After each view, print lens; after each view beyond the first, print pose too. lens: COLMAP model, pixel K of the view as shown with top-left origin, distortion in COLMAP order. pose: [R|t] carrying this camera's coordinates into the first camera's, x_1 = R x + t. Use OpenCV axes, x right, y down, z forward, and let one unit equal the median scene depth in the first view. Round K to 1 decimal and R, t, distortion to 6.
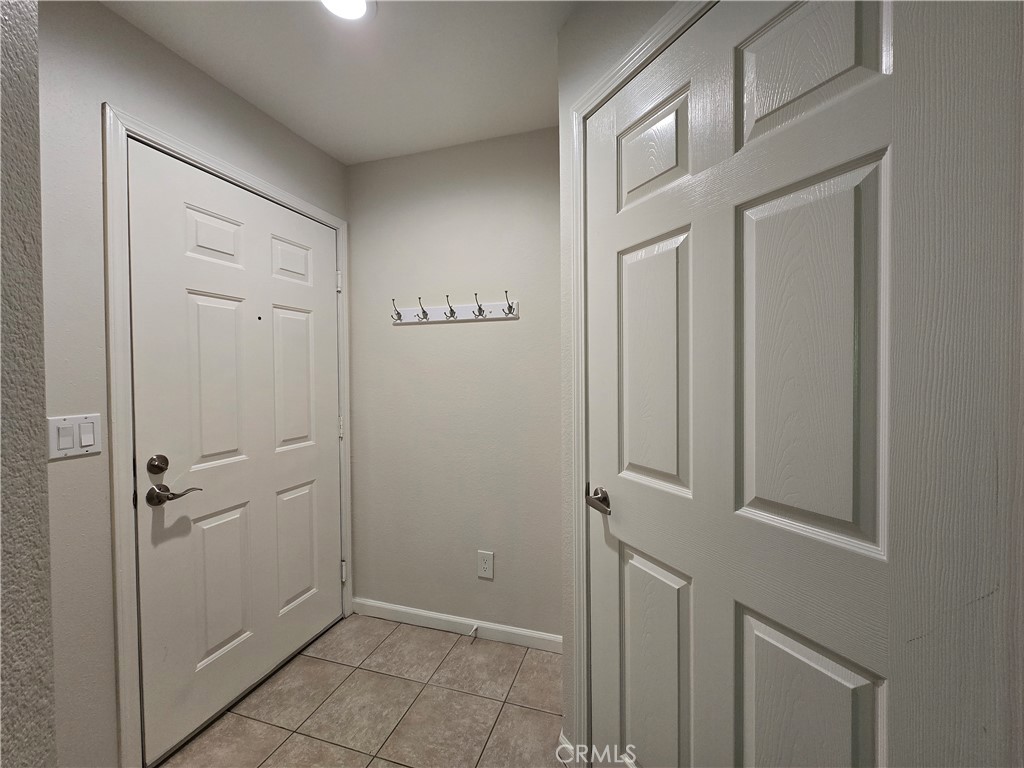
lens RADIAL K [[421.1, 0, 512.3], [0, 421.1, 380.8], [0, 0, 1]] dist [-0.003240, -0.000026]
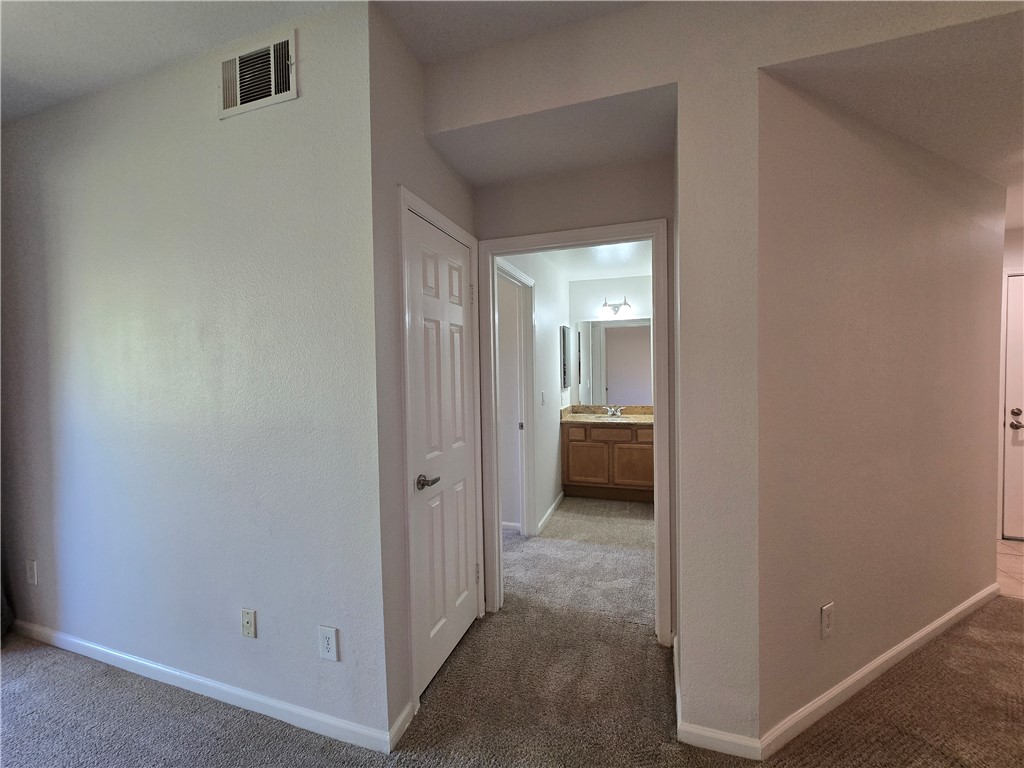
lens RADIAL K [[421.1, 0, 514.0], [0, 421.1, 385.6], [0, 0, 1]] dist [-0.003240, -0.000026]
pose [[-0.019607, 0.040418, -0.998990, 1.499742], [0.003696, 0.999179, 0.040353, -0.045620], [0.999801, -0.002901, -0.019741, -1.707938]]
